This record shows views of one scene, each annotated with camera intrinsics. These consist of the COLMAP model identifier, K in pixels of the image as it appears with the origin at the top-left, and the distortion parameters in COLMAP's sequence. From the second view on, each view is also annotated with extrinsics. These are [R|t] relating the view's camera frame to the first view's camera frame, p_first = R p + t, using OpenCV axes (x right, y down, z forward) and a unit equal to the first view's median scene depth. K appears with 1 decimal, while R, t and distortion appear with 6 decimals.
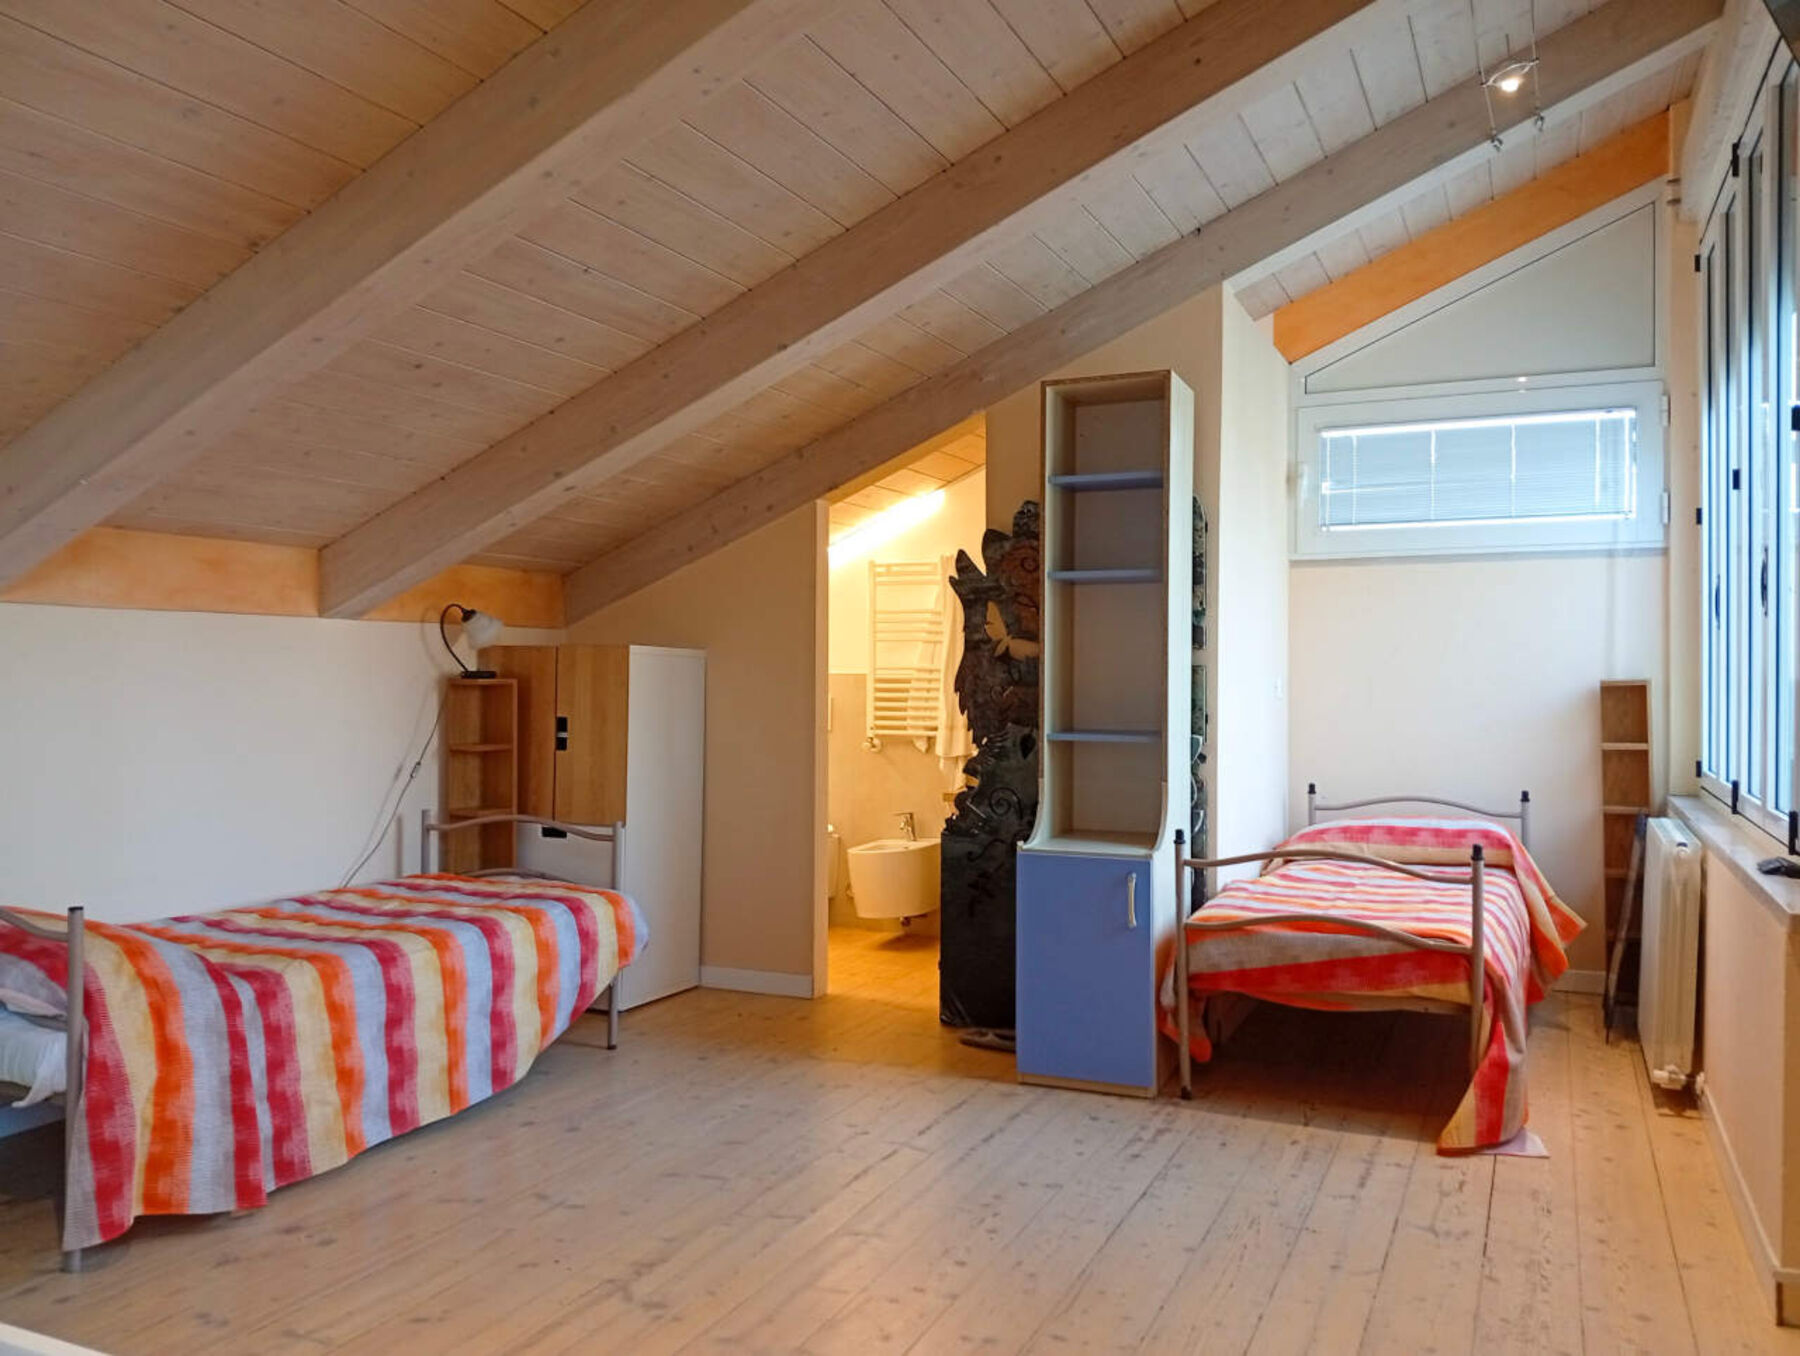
lens RADIAL K [[1408.2, 0, 895.8], [0, 1408.2, 673.6], [0, 0, 1]] dist [0.056245, -0.125967]
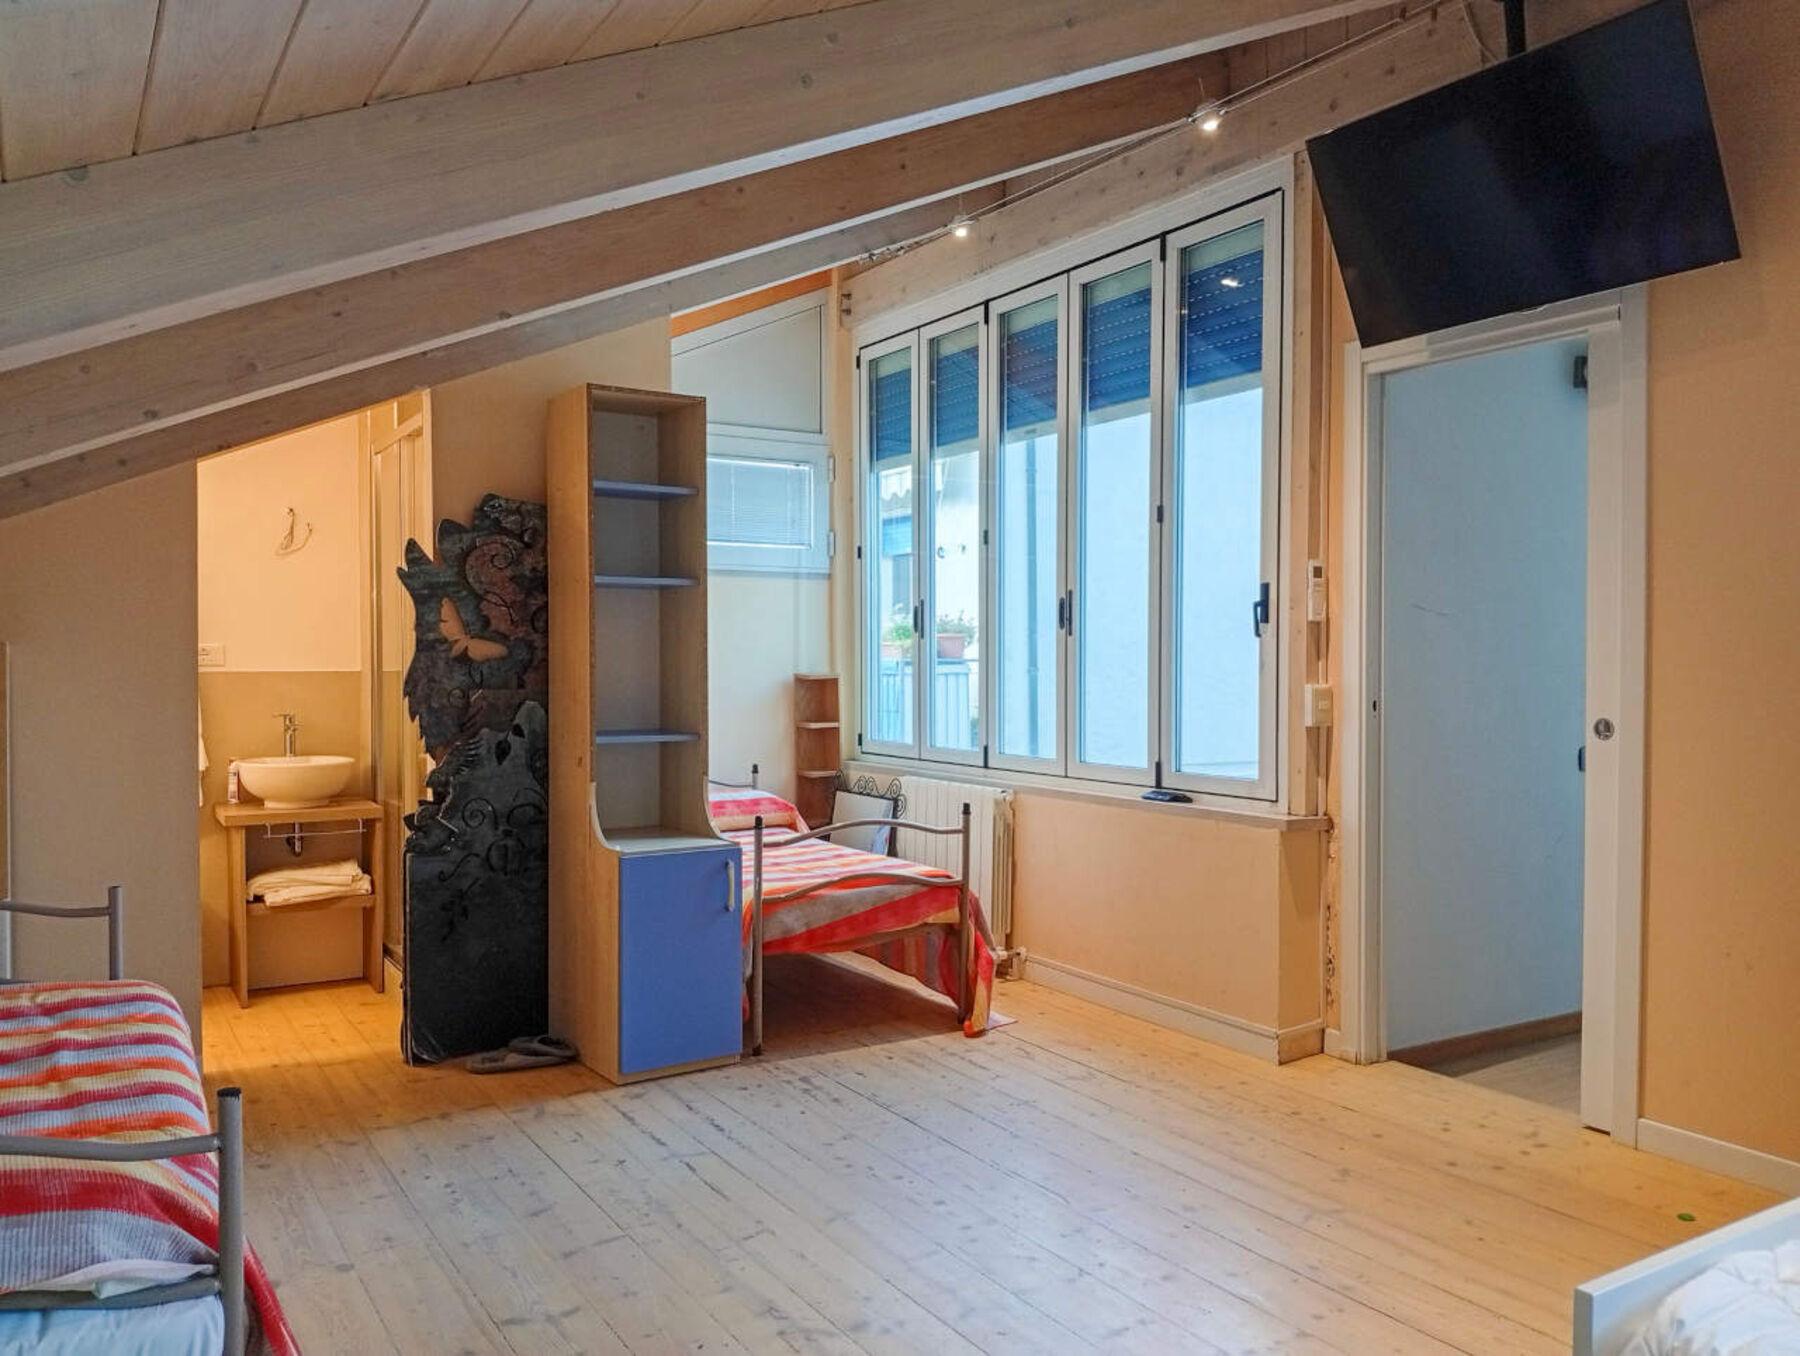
lens RADIAL K [[1408.2, 0, 908.7], [0, 1408.2, 668.3], [0, 0, 1]] dist [0.056245, -0.125967]
pose [[0.540318, -0.008521, 0.841418, -0.553238], [-0.001085, 0.999941, 0.010823, -0.015631], [-0.841460, -0.006761, 0.540276, 0.243534]]
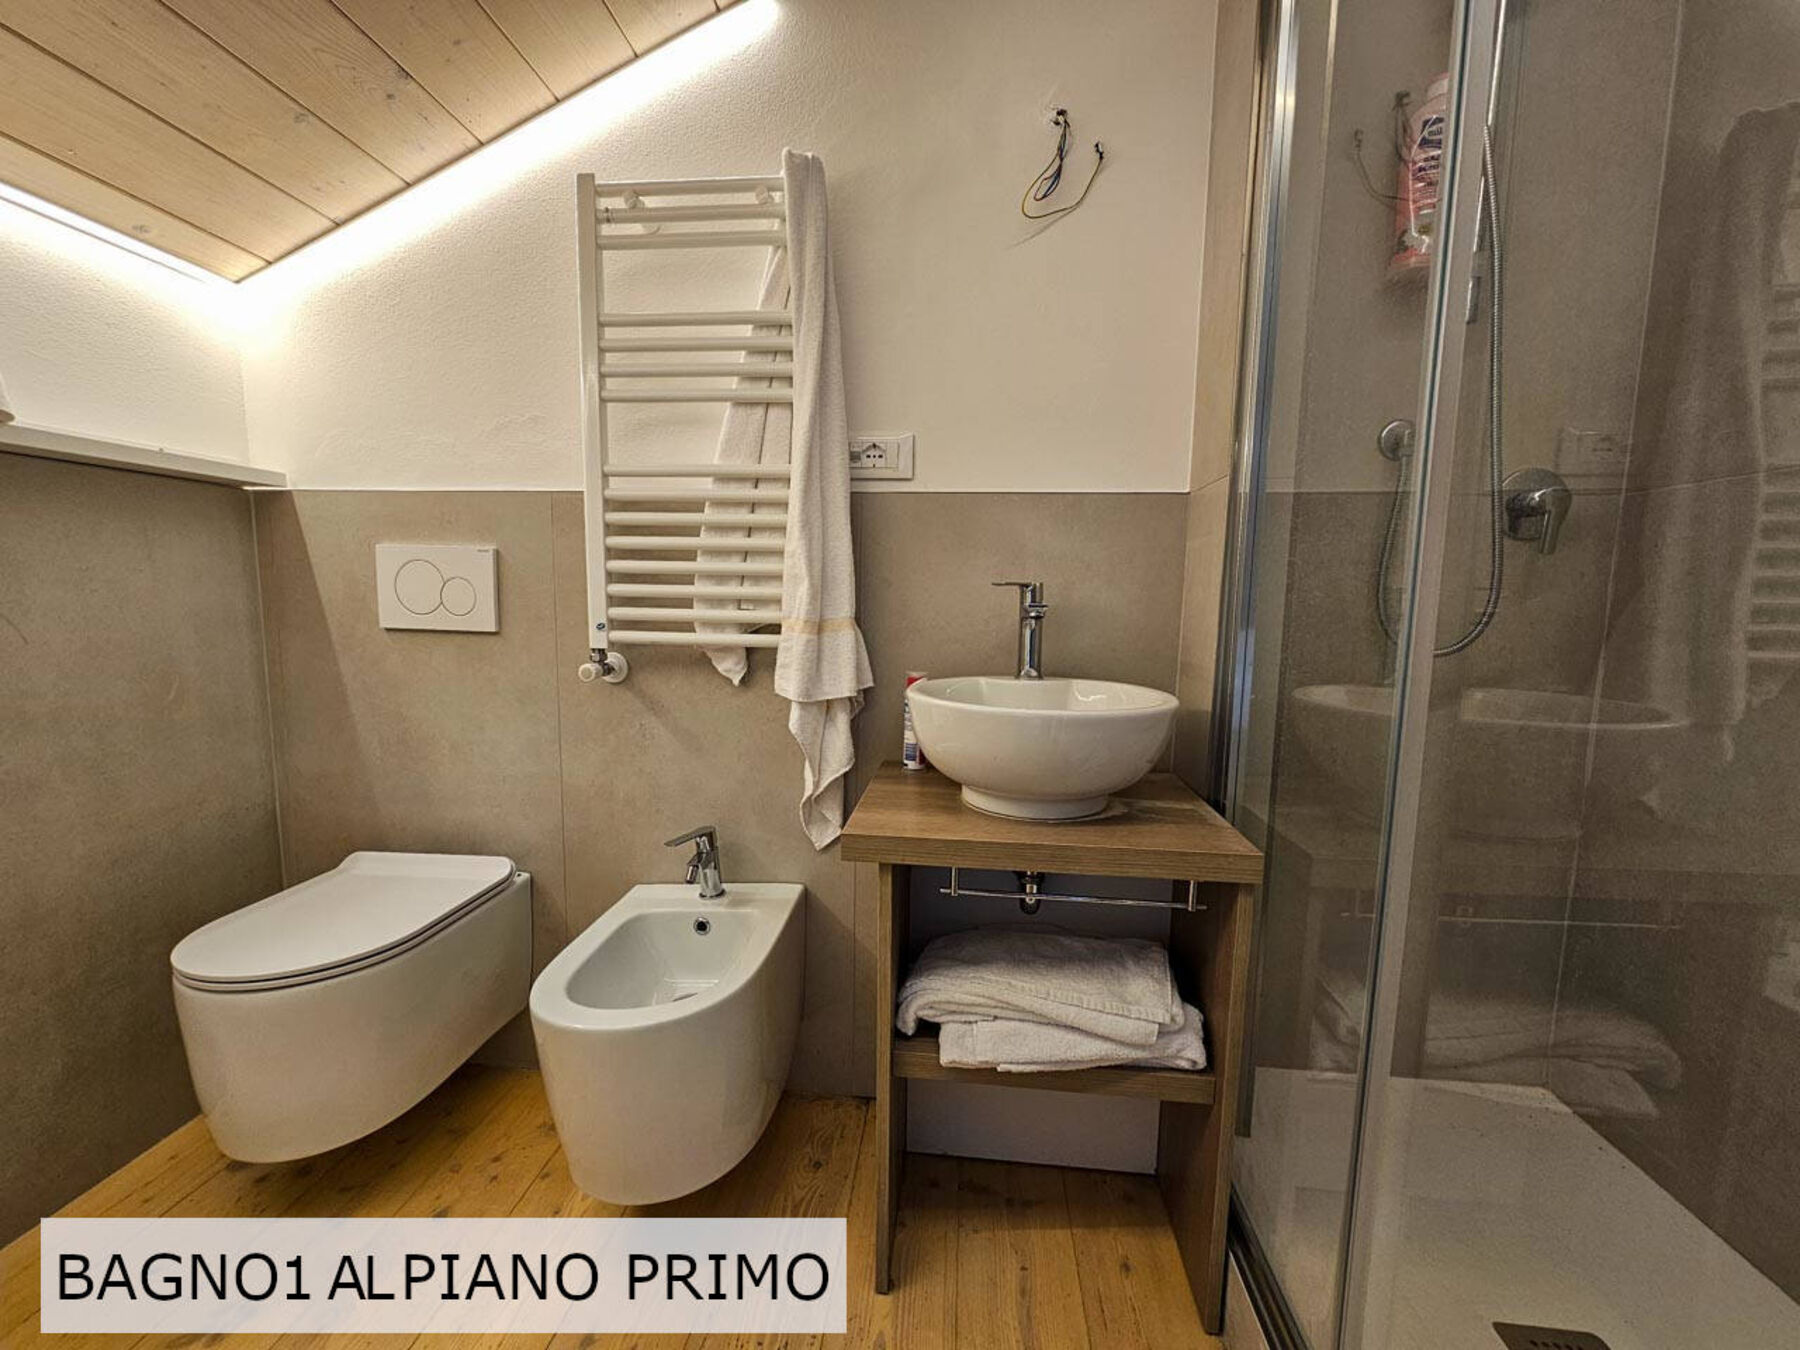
lens RADIAL K [[733.7, 0, 883.1], [0, 733.7, 690.2], [0, 0, 1]] dist [-0.000734, -0.000547]
pose [[0.947076, -0.026621, 0.319903, -0.010955], [-0.015738, 0.991506, 0.129104, 0.037816], [-0.320622, -0.127306, 0.938613, 1.027309]]
